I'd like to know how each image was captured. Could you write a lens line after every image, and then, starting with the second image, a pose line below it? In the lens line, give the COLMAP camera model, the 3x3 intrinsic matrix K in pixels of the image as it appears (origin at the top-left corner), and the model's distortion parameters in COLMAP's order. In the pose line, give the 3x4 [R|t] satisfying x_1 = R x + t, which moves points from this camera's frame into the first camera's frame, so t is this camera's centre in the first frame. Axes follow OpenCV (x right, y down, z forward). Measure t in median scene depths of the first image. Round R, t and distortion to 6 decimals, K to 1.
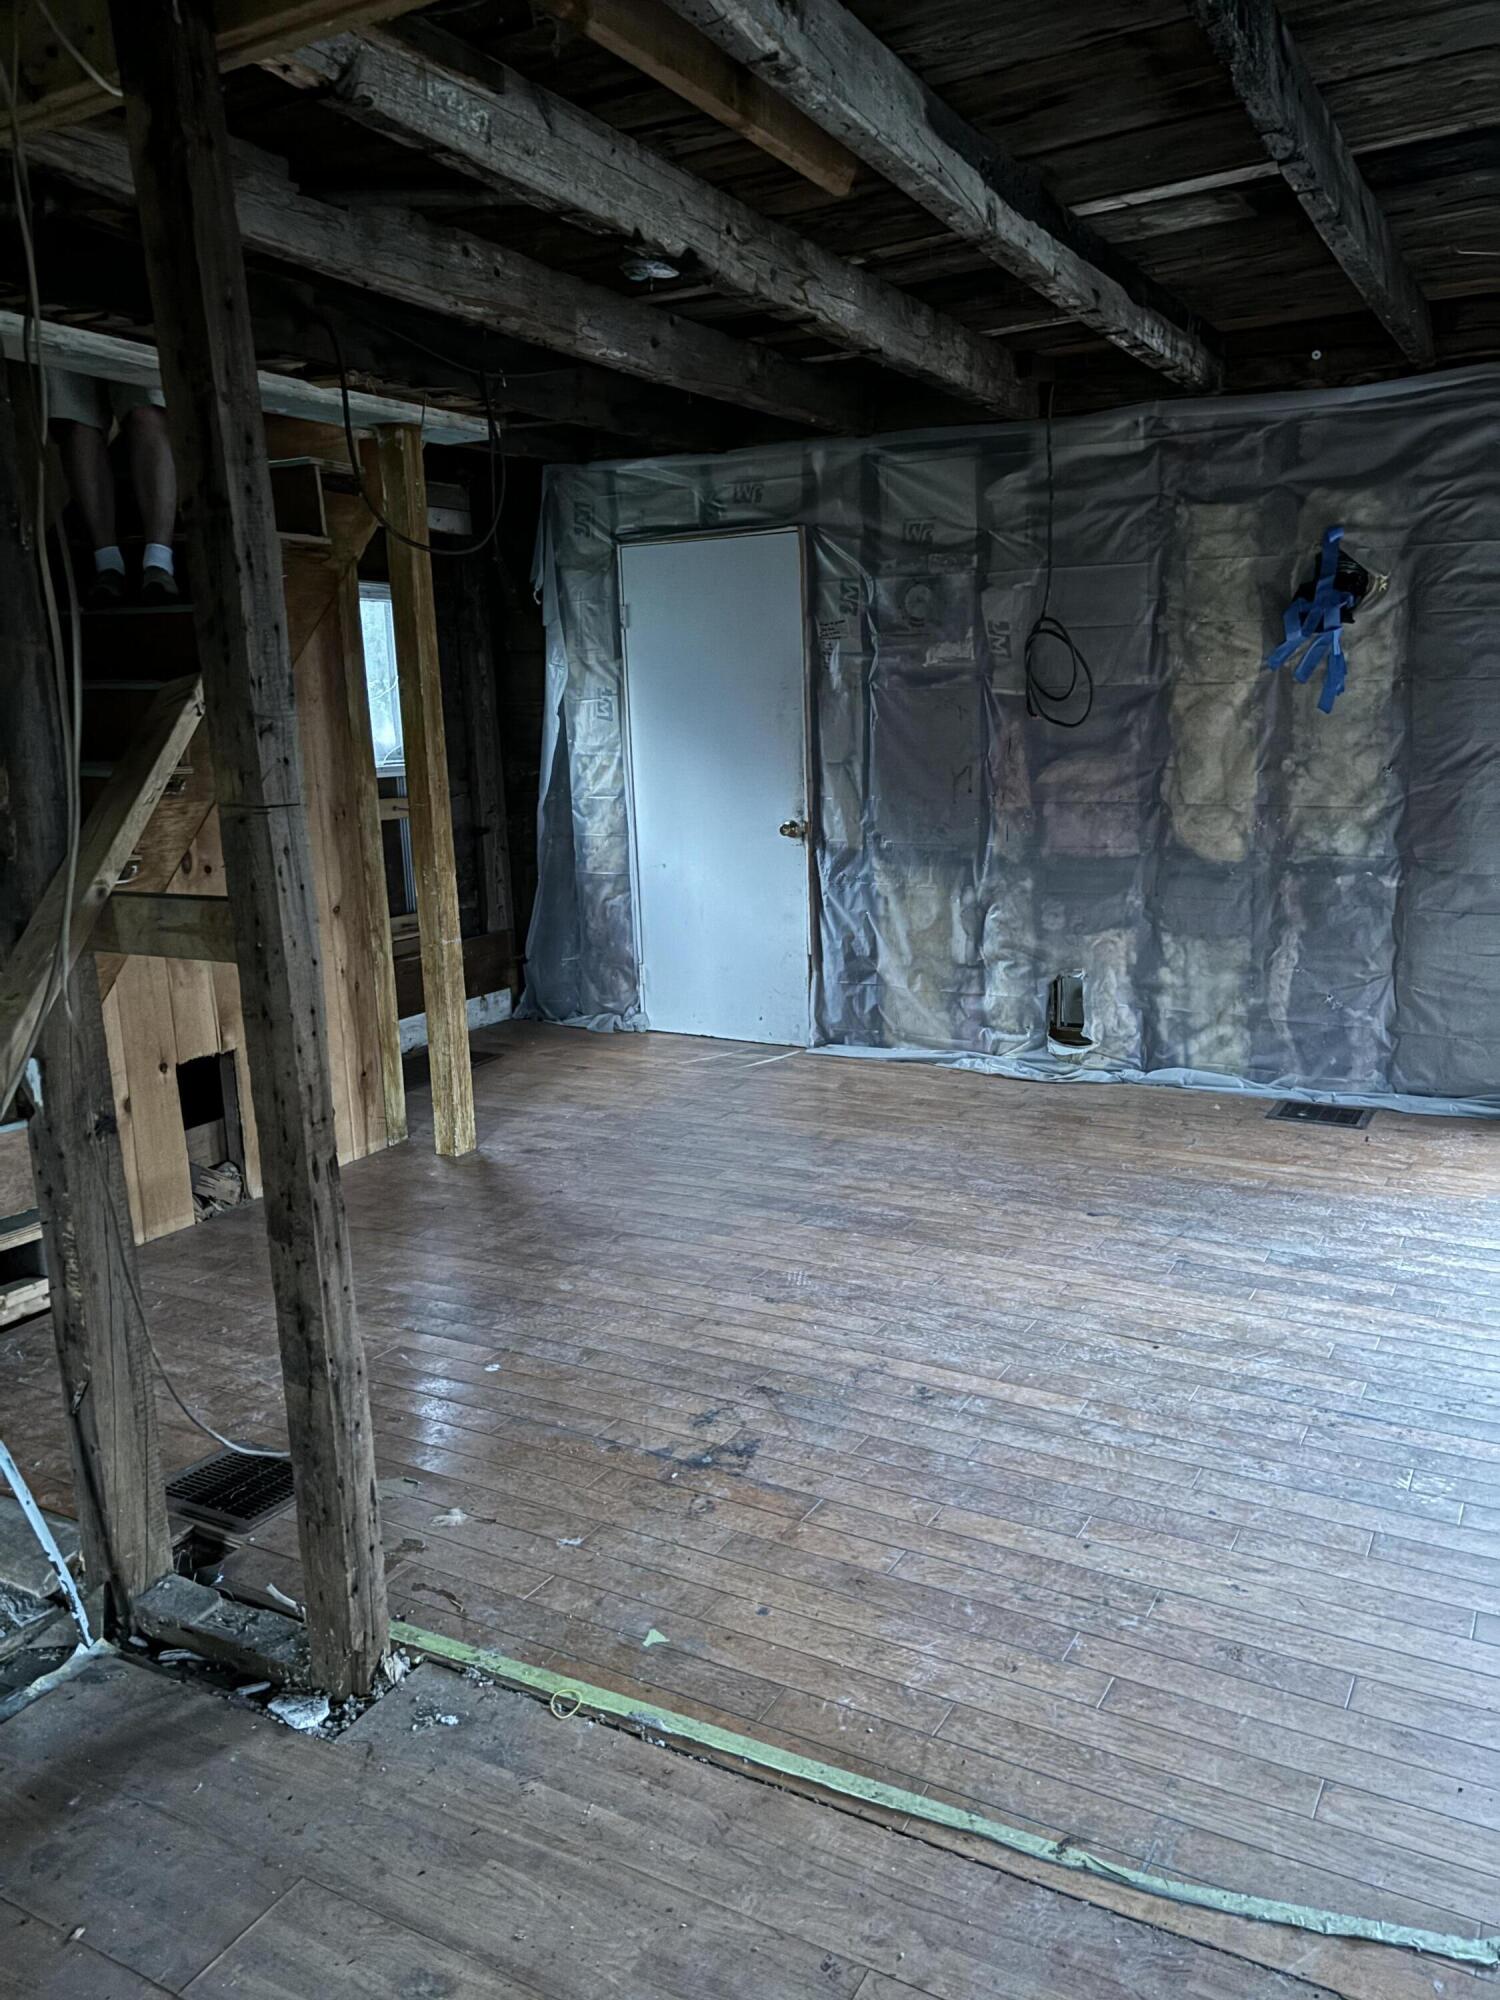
lens RADIAL K [[1509.9, 0, 750.4], [0, 1509.9, 1003.4], [0, 0, 1]] dist [0.033656, 0.000557]
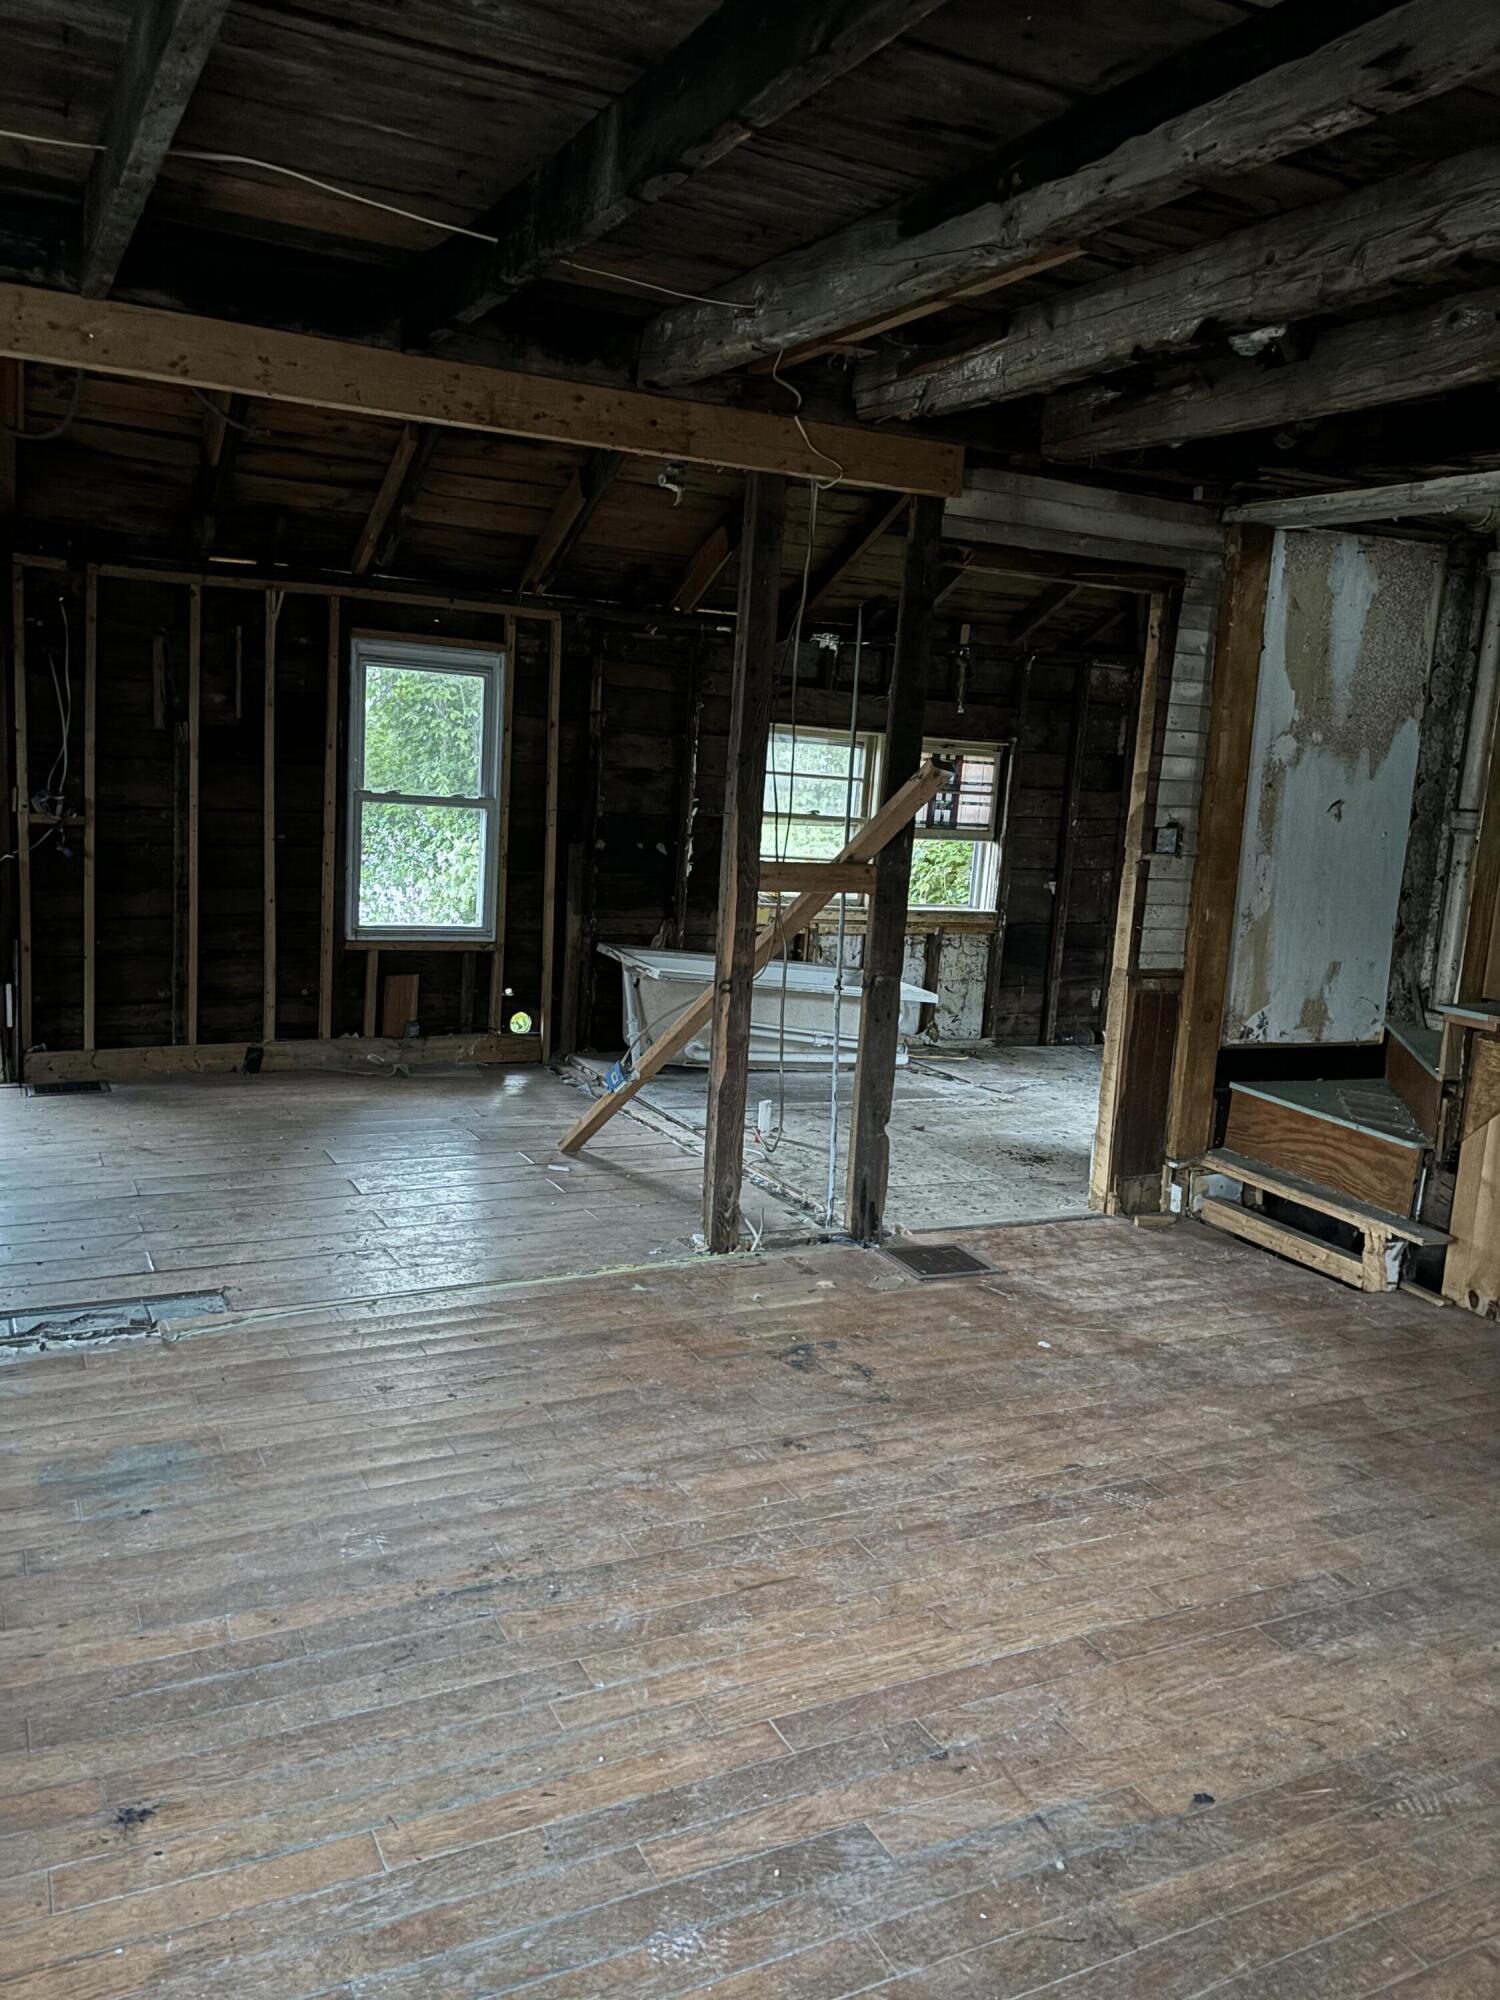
lens RADIAL K [[1509.9, 0, 753.4], [0, 1509.9, 1008.9], [0, 0, 1]] dist [0.033656, 0.000557]
pose [[-0.549732, 0.129965, -0.825169, 0.880335], [-0.209504, 0.934800, 0.286804, -0.290651], [0.808643, 0.330542, -0.486661, 1.284247]]
